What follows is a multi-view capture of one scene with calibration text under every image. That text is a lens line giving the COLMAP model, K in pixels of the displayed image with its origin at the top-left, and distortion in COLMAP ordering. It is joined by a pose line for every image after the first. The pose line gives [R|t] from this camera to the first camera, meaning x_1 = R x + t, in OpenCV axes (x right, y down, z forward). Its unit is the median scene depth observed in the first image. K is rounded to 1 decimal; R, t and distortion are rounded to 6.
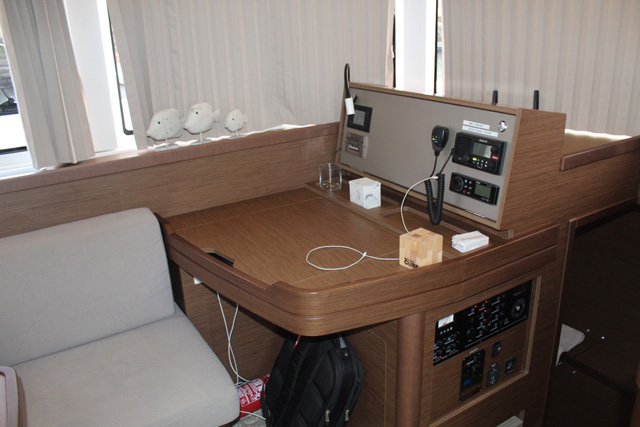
lens RADIAL K [[534.0, 0, 327.9], [0, 534.0, 203.7], [0, 0, 1]] dist [-0.176983, 0.193011]
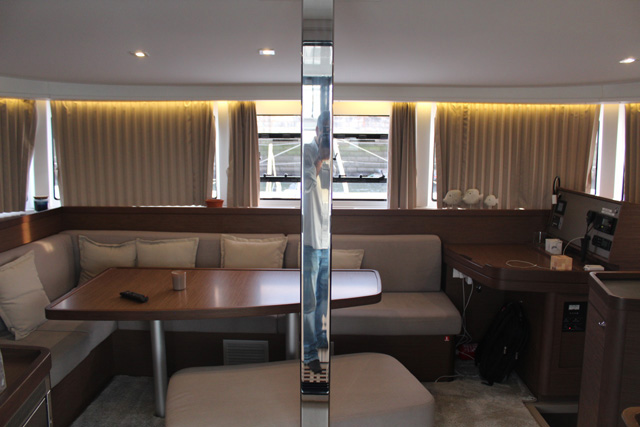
lens RADIAL K [[534.0, 0, 327.9], [0, 534.0, 203.7], [0, 0, 1]] dist [-0.176983, 0.193011]
pose [[0.845249, 0.105473, -0.523860, 0.336039], [-0.210437, 0.966812, -0.144884, 0.259881], [0.491192, 0.232703, 0.839392, -0.892281]]
